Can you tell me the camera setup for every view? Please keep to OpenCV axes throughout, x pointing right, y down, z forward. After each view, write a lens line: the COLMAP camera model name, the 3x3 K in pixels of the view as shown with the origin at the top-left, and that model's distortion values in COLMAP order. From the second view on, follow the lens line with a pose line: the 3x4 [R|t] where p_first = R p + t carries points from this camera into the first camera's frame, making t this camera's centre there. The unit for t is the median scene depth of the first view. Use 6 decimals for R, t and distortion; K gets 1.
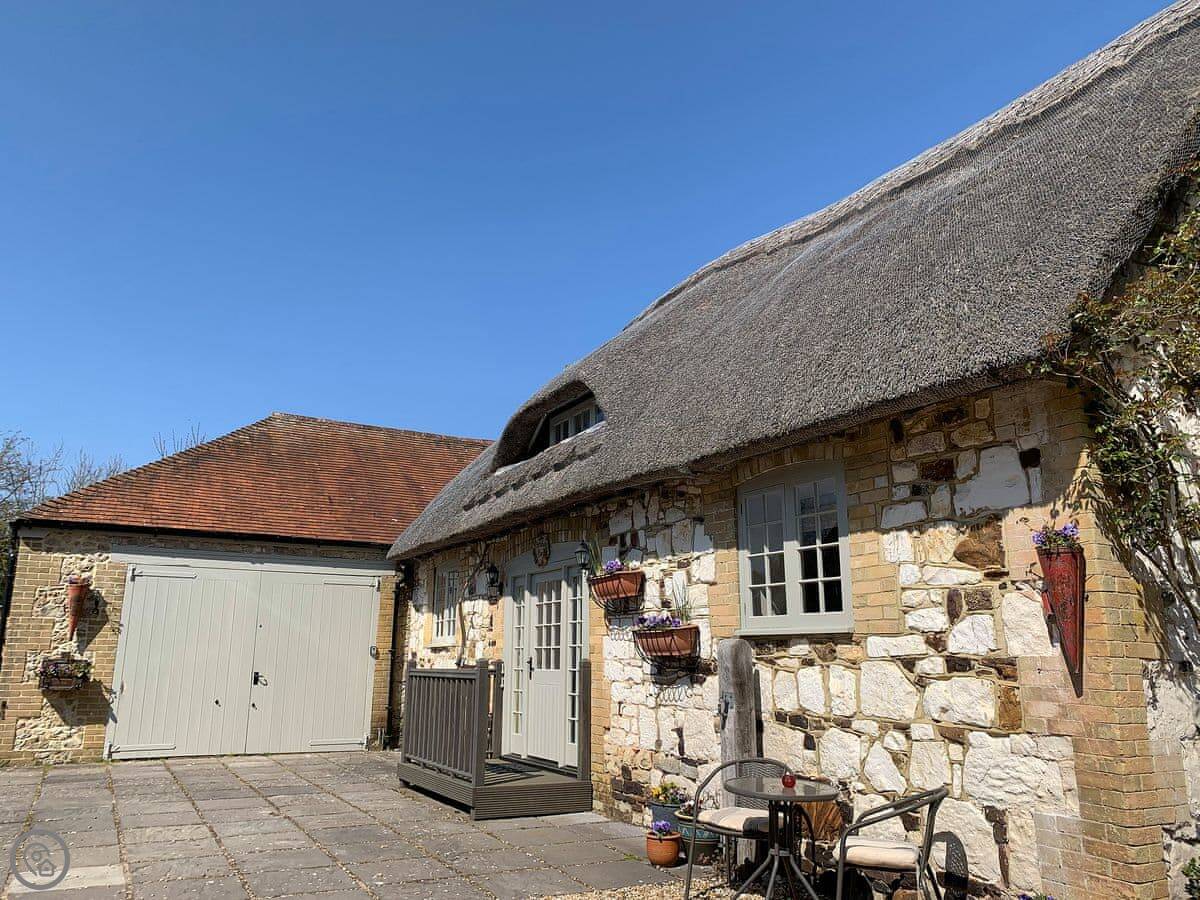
lens RADIAL K [[978.9, 0, 574.7], [0, 978.9, 437.9], [0, 0, 1]] dist [0.027821, -0.066646]
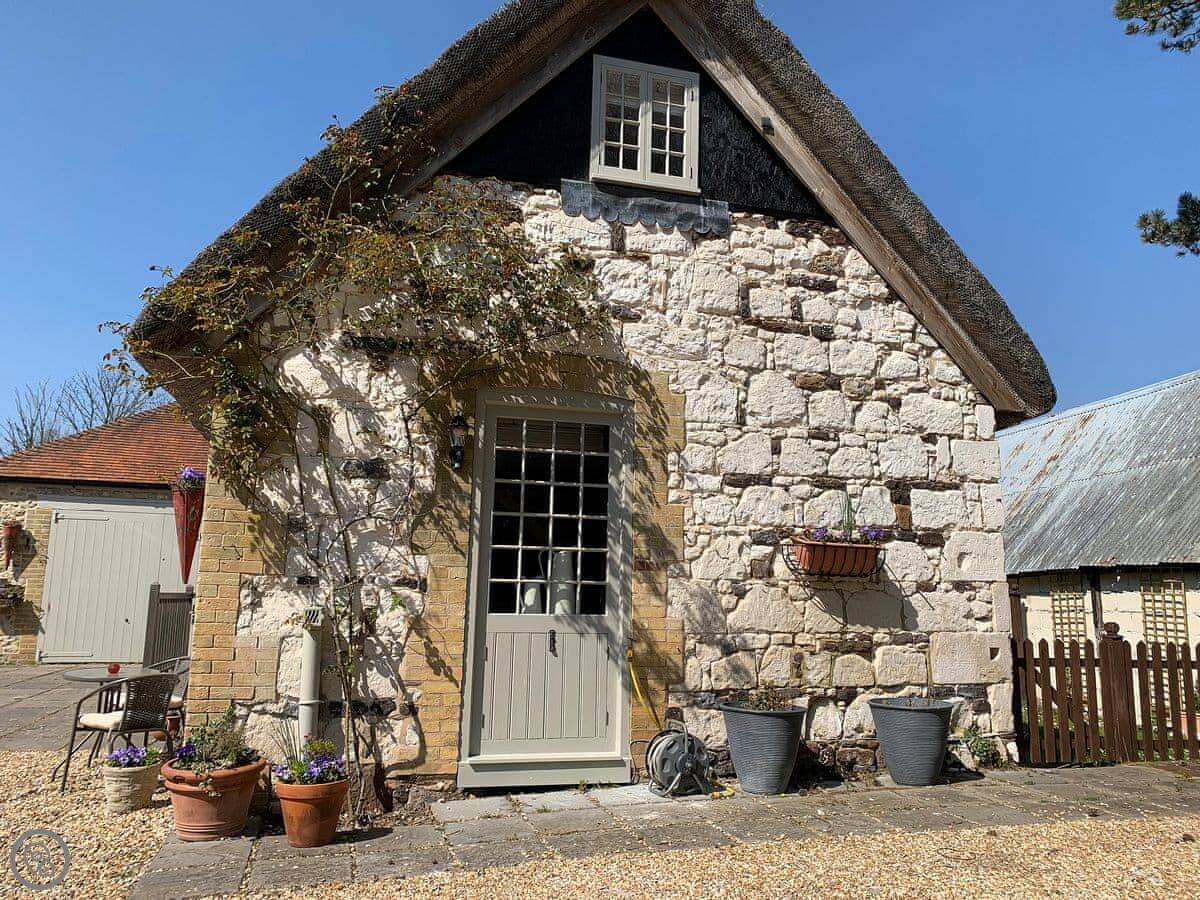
lens RADIAL K [[978.9, 0, 600.1], [0, 978.9, 448.2], [0, 0, 1]] dist [0.027821, -0.066646]
pose [[0.973701, -0.025304, -0.226419, 0.518627], [0.040501, 0.997209, 0.062722, 0.001335], [0.224200, -0.070243, 0.972008, -0.049194]]
